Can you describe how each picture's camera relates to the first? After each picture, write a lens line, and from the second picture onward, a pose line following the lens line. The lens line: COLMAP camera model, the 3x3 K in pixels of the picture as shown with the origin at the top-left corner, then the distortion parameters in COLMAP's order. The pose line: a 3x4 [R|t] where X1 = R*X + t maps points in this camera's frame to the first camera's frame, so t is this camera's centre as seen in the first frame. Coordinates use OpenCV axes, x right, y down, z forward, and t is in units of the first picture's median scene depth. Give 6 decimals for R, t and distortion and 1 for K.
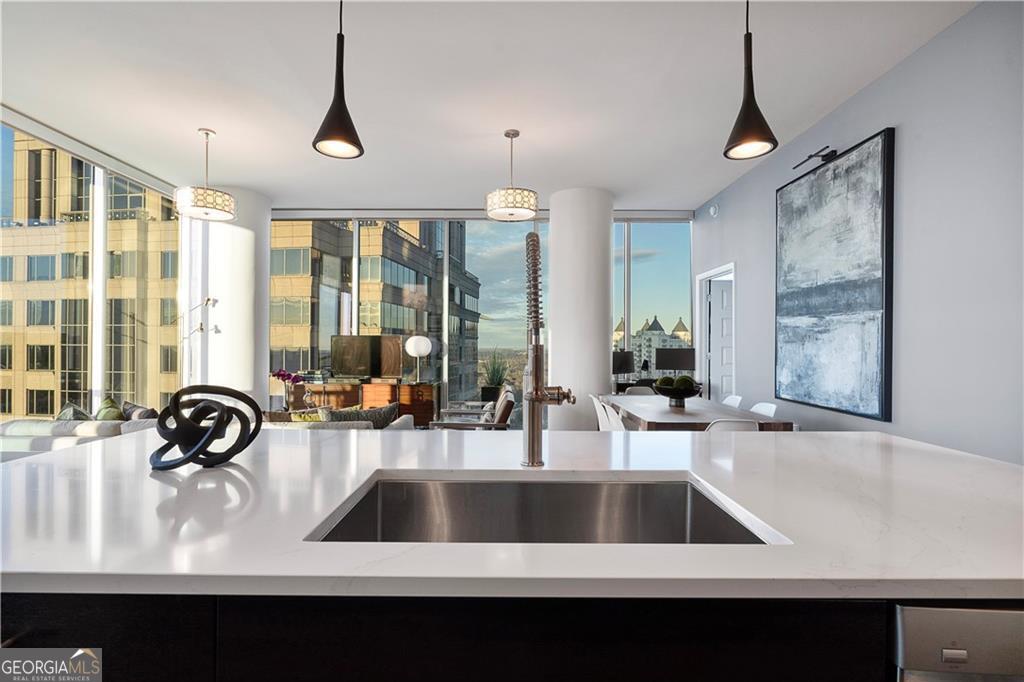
lens RADIAL K [[475.7, 0, 508.7], [0, 475.7, 346.9], [0, 0, 1]] dist [-0.003119, 0.001246]
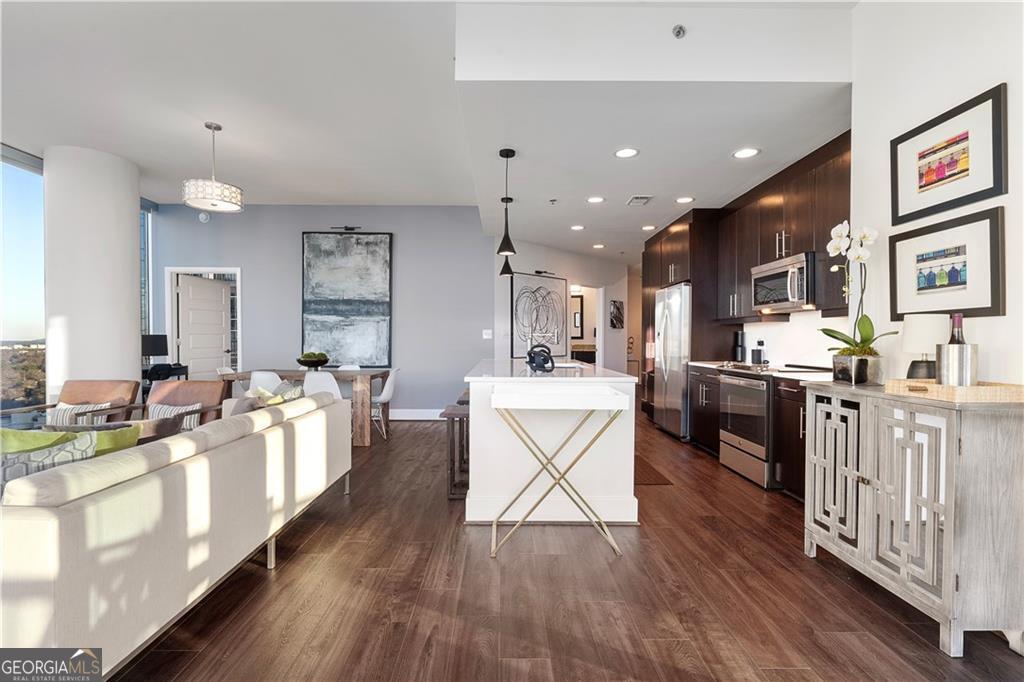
lens RADIAL K [[471.6, 0, 508.1], [0, 471.6, 346.9], [0, 0, 1]] dist [-0.001558, 0.000991]
pose [[-0.010348, -0.023167, 0.999678, -1.045969], [0.000587, 0.999731, 0.023174, 0.008840], [-0.999946, 0.000826, -0.010332, 0.369740]]
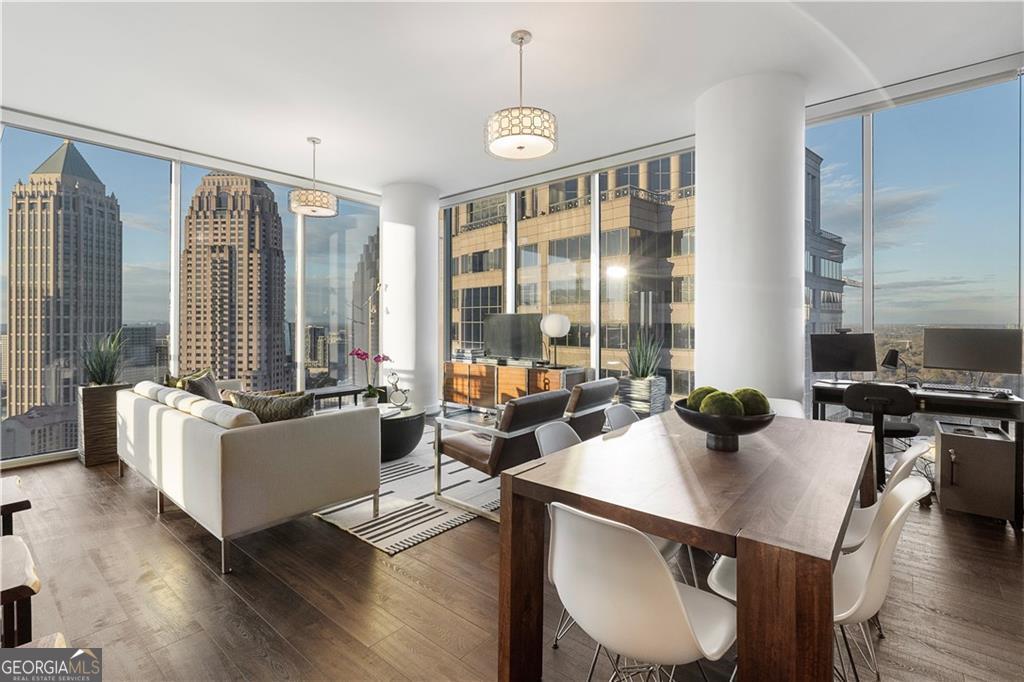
lens RADIAL K [[475.7, 0, 508.1], [0, 475.7, 319.1], [0, 0, 1]] dist [-0.000620, -0.000281]
pose [[0.764253, -0.008838, -0.644856, 0.464460], [0.003763, 0.999950, -0.009245, -0.008075], [0.644905, 0.004639, 0.764248, 0.430911]]
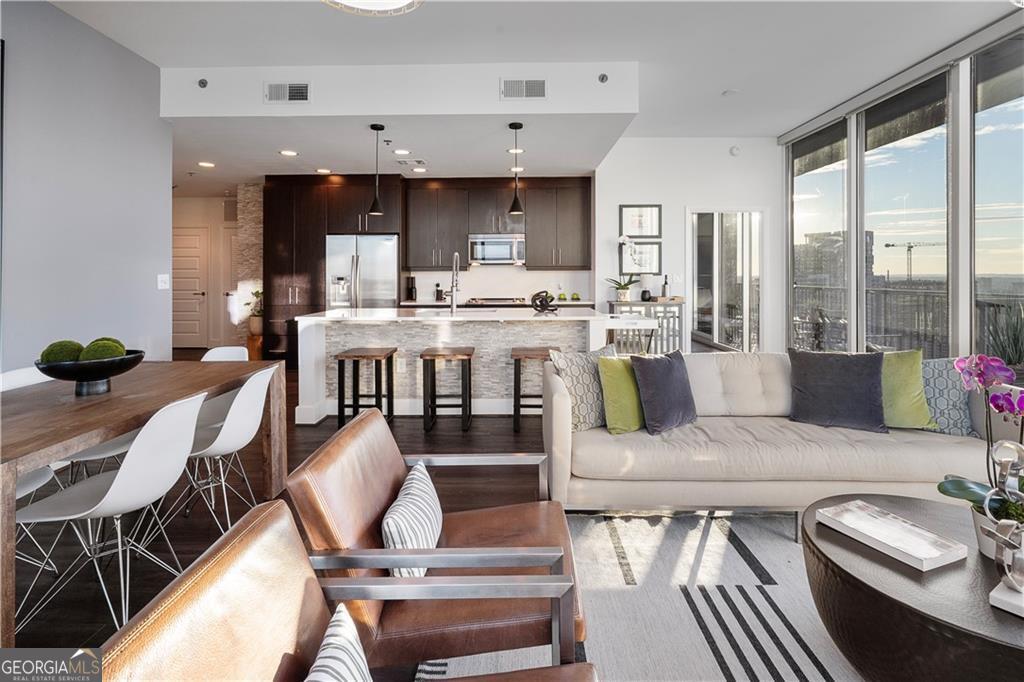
lens RADIAL K [[484.7, 0, 509.3], [0, 484.7, 274.3], [0, 0, 1]] dist [-0.003107, 0.000163]
pose [[-0.999784, -0.003262, 0.020527, -0.133882], [-0.003205, 0.999991, 0.002813, -0.016996], [-0.020536, 0.002746, -0.999785, 1.436836]]
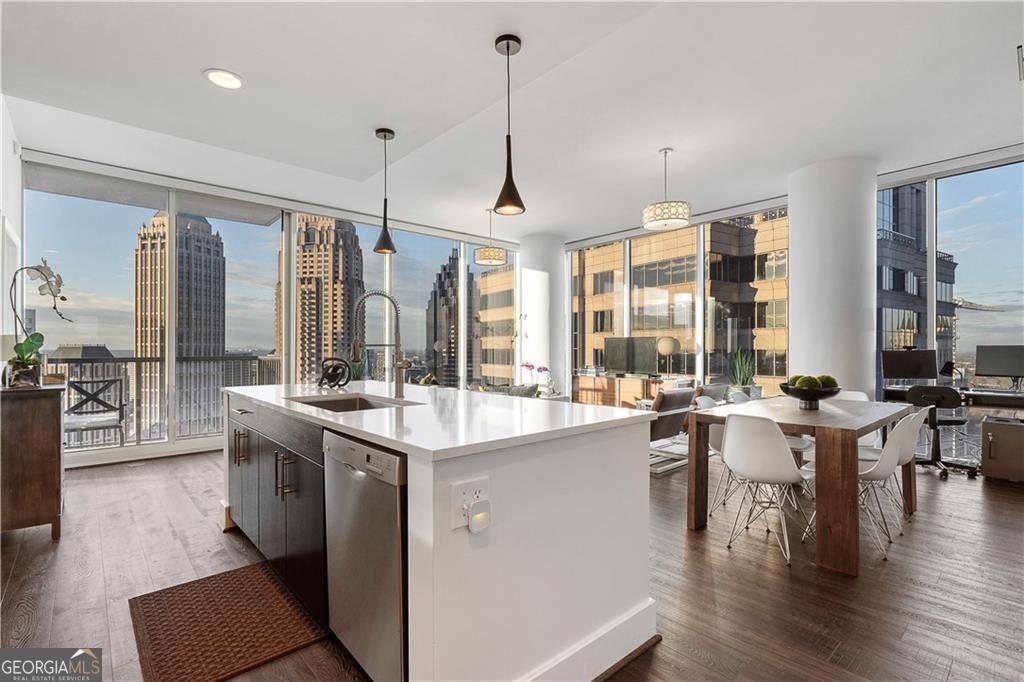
lens RADIAL K [[477.7, 0, 508.7], [0, 477.7, 346.7], [0, 0, 1]] dist [-0.003173, 0.000229]
pose [[0.664769, -0.007525, -0.747011, 0.589358], [0.002386, 0.999966, -0.007950, 0.012040], [0.747045, 0.003503, 0.664764, -0.003446]]
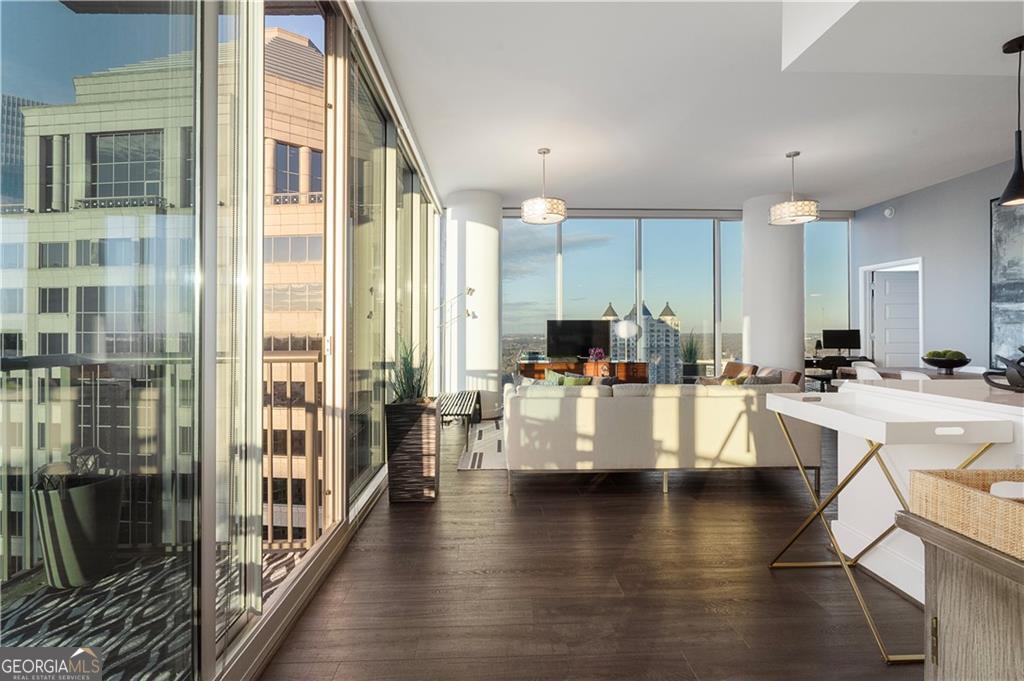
lens RADIAL K [[473.7, 0, 510.3], [0, 473.7, 329.8], [0, 0, 1]] dist [-0.001142, 0.000213]
pose [[0.999368, -0.005857, 0.035049, -0.773180], [0.006039, 0.999969, -0.005094, 0.005921], [-0.035018, 0.005303, 0.999373, -0.194142]]
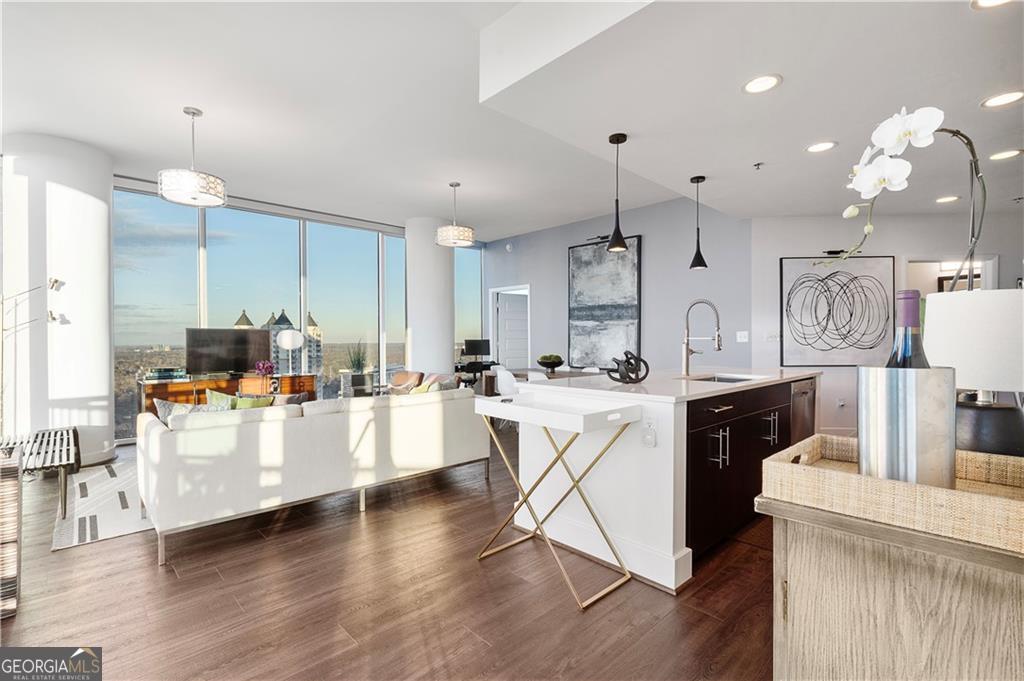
lens RADIAL K [[469.3, 0, 506.9], [0, 469.3, 343.8], [0, 0, 1]] dist [-0.006207, 0.000037]
pose [[0.727943, -0.013097, 0.685513, -0.831821], [0.009470, 0.999914, 0.009048, 0.005135], [-0.685572, -0.000094, 0.728004, -0.100441]]
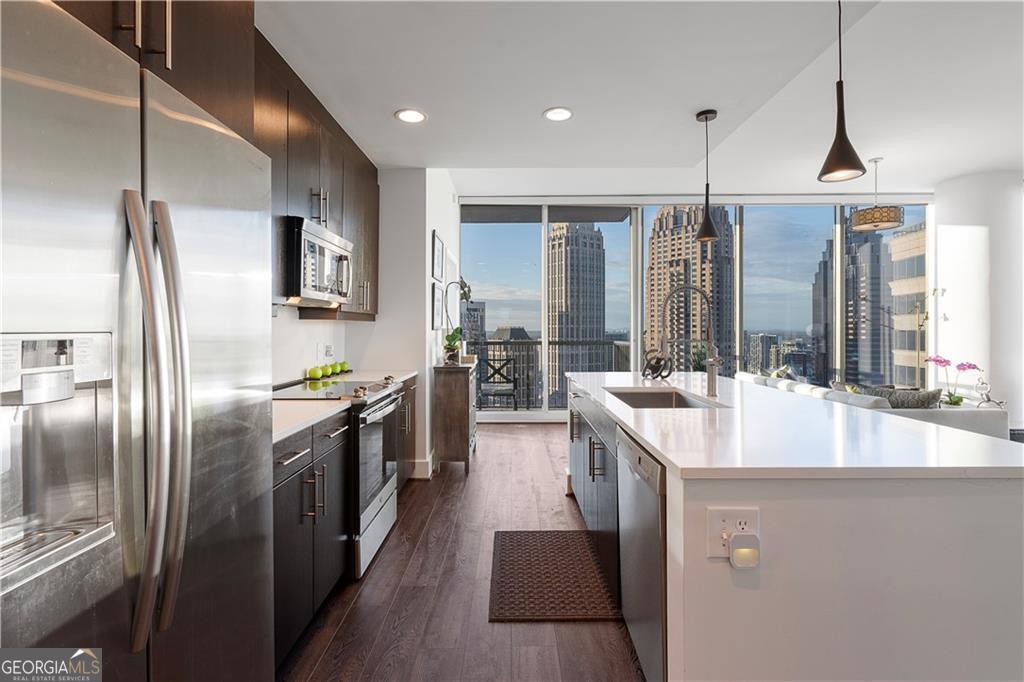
lens RADIAL K [[481.3, 0, 507.9], [0, 481.3, 328.9], [0, 0, 1]] dist [-0.003348, -0.000254]
pose [[-0.008857, -0.006508, -0.999940, 0.620037], [-0.000348, 0.999979, -0.006505, -0.005383], [0.999961, 0.000291, -0.008859, 0.058313]]
